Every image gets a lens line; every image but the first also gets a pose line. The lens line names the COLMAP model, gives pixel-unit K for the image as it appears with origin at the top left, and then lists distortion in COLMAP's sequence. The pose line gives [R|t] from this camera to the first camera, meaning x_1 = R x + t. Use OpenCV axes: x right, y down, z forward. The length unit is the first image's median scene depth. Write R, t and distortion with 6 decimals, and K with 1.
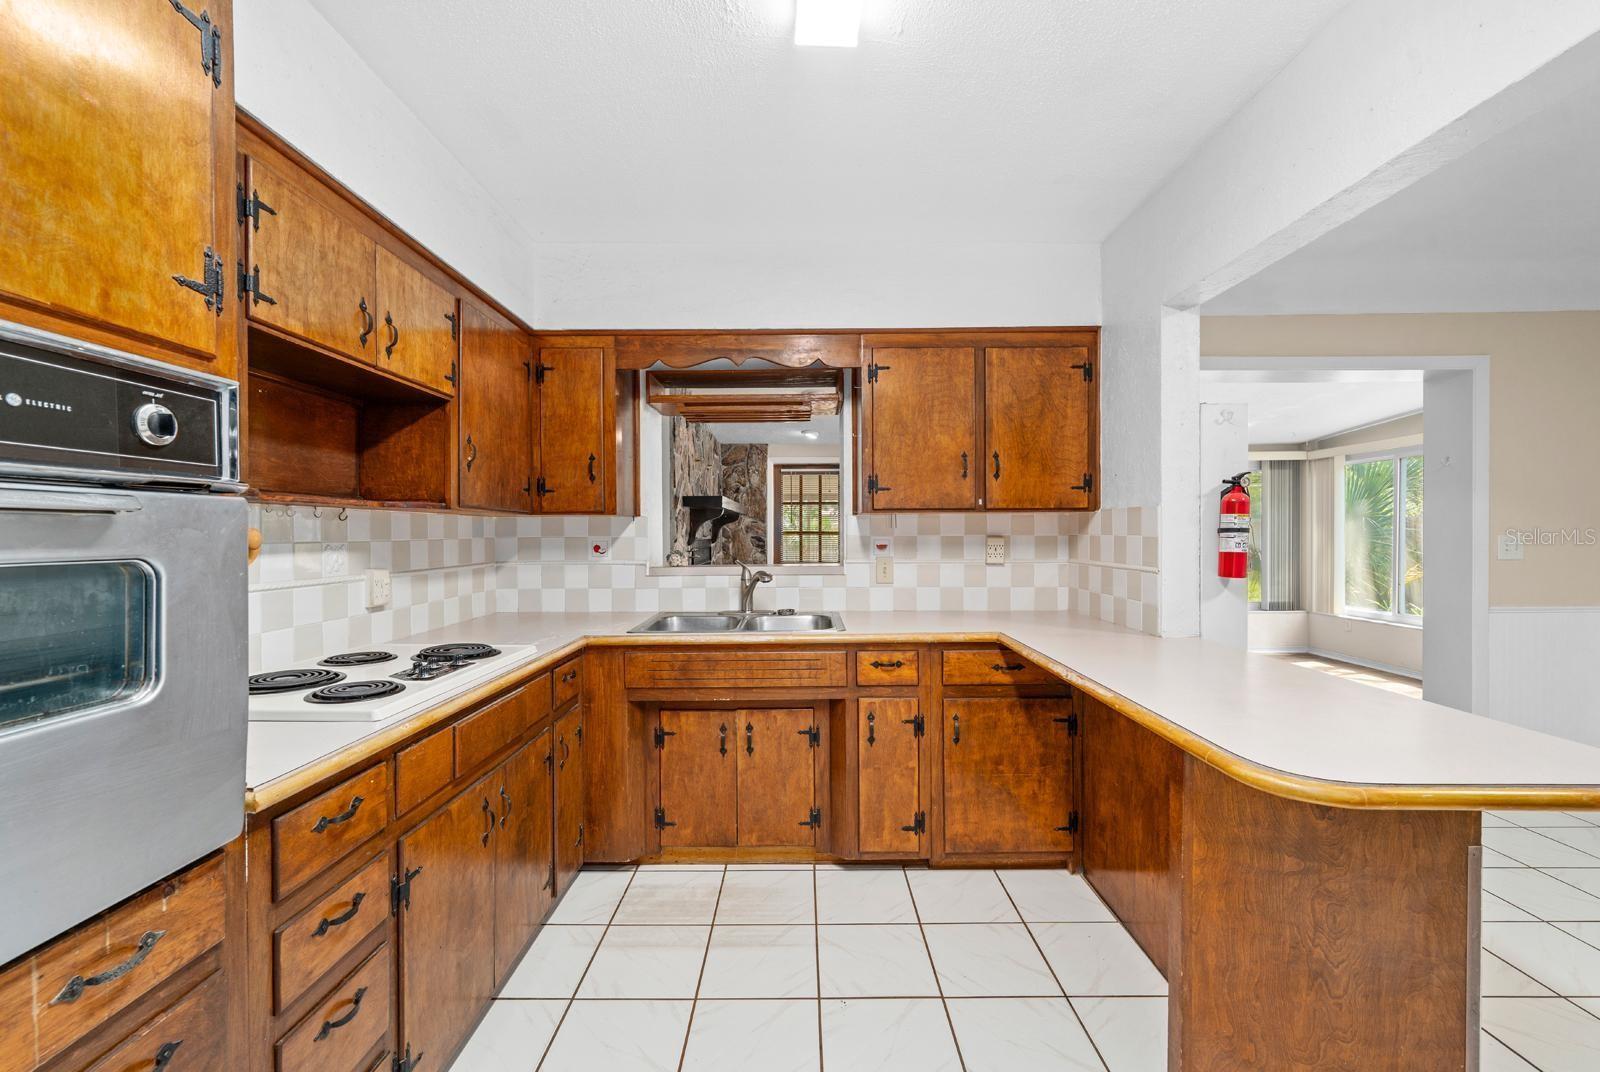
lens RADIAL K [[650.9, 0, 791.3], [0, 650.9, 537.0], [0, 0, 1]] dist [-0.000062, -0.000530]
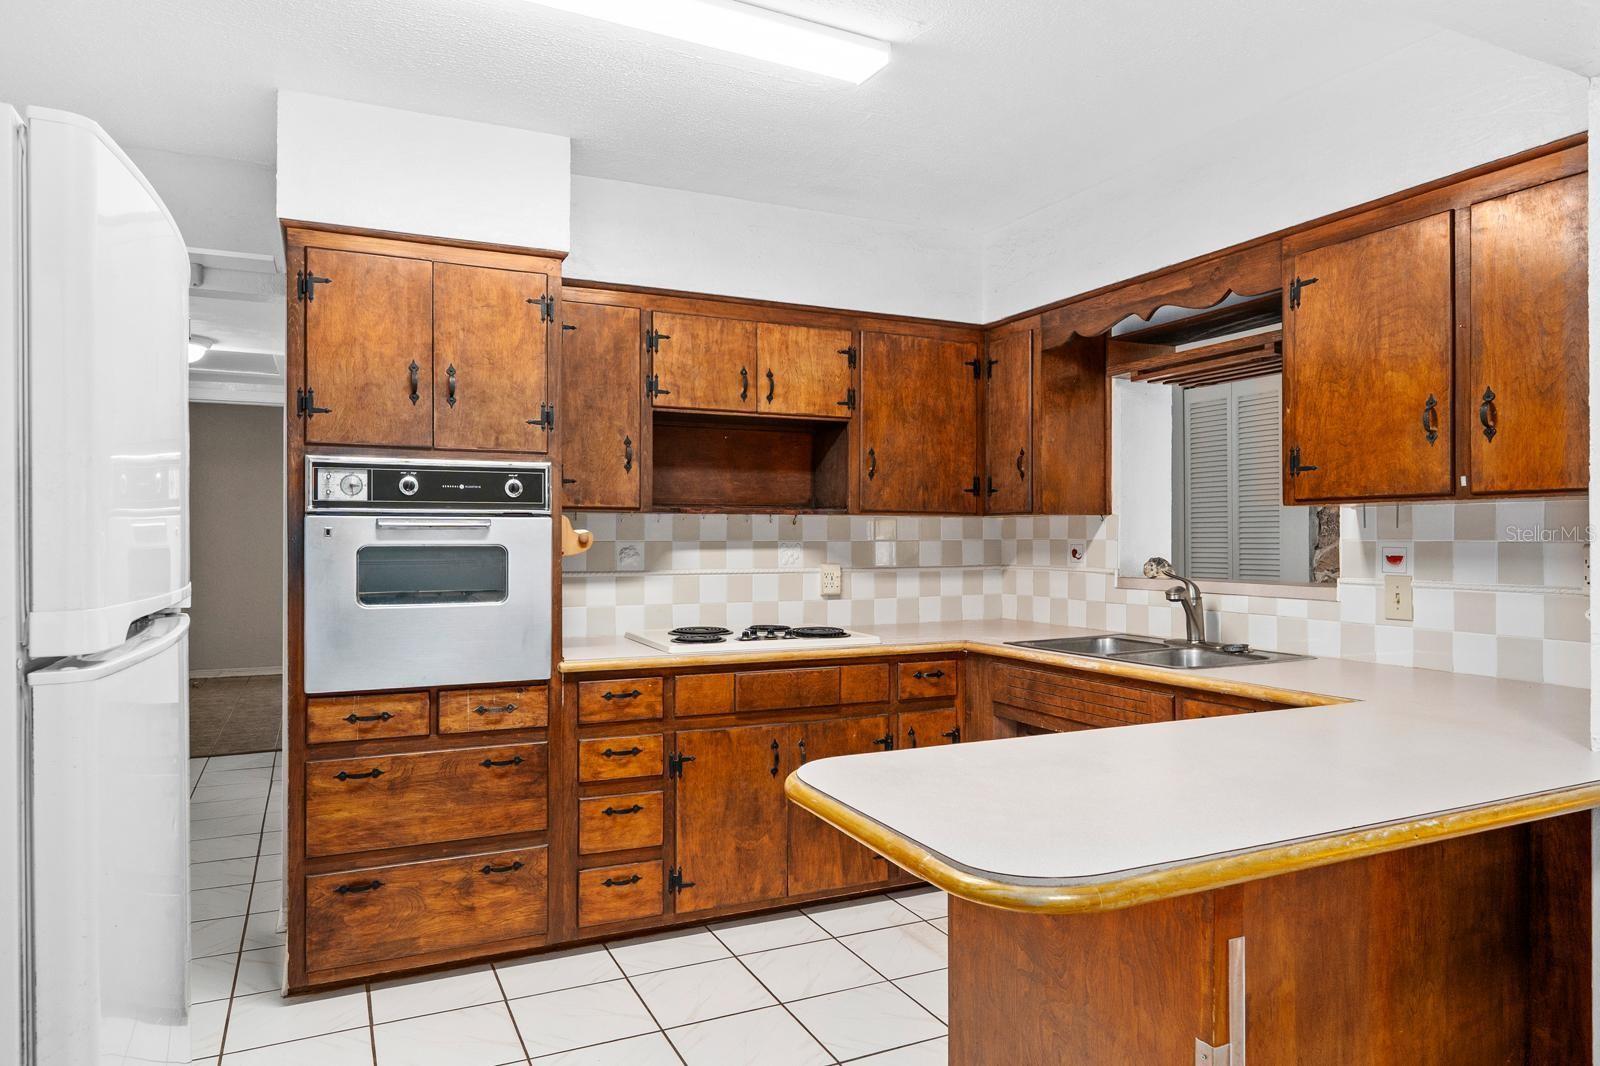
lens RADIAL K [[996.7, 0, 792.4], [0, 996.7, 529.7], [0, 0, 1]] dist [-0.001993, -0.000565]
pose [[0.430704, -0.002258, -0.902491, 0.939707], [-0.007343, 0.999955, -0.006006, -0.003039], [0.902463, 0.009214, 0.430668, 0.124464]]
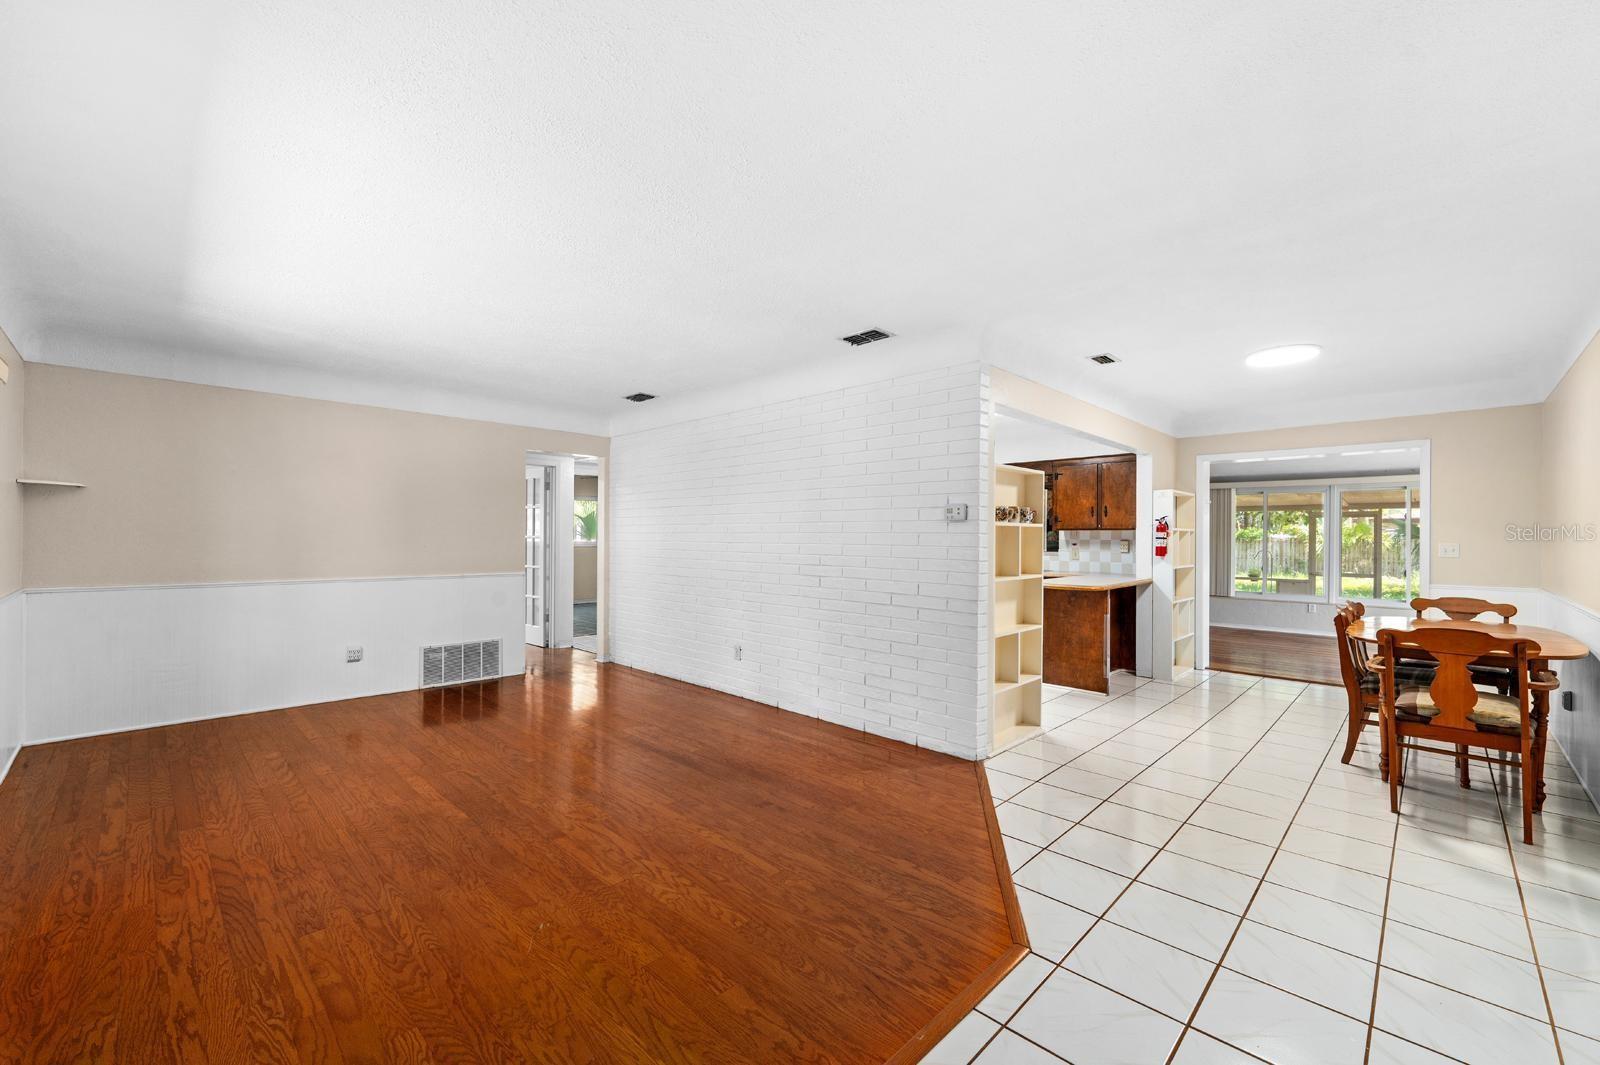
lens RADIAL K [[648.0, 0, 801.6], [0, 648.0, 533.7], [0, 0, 1]] dist [-0.001619, -0.000135]
pose [[0.725759, 0.000523, -0.687948, 1.337176], [-0.009739, 0.999907, -0.009513, 0.010697], [0.687880, 0.013604, 0.725697, -1.794934]]
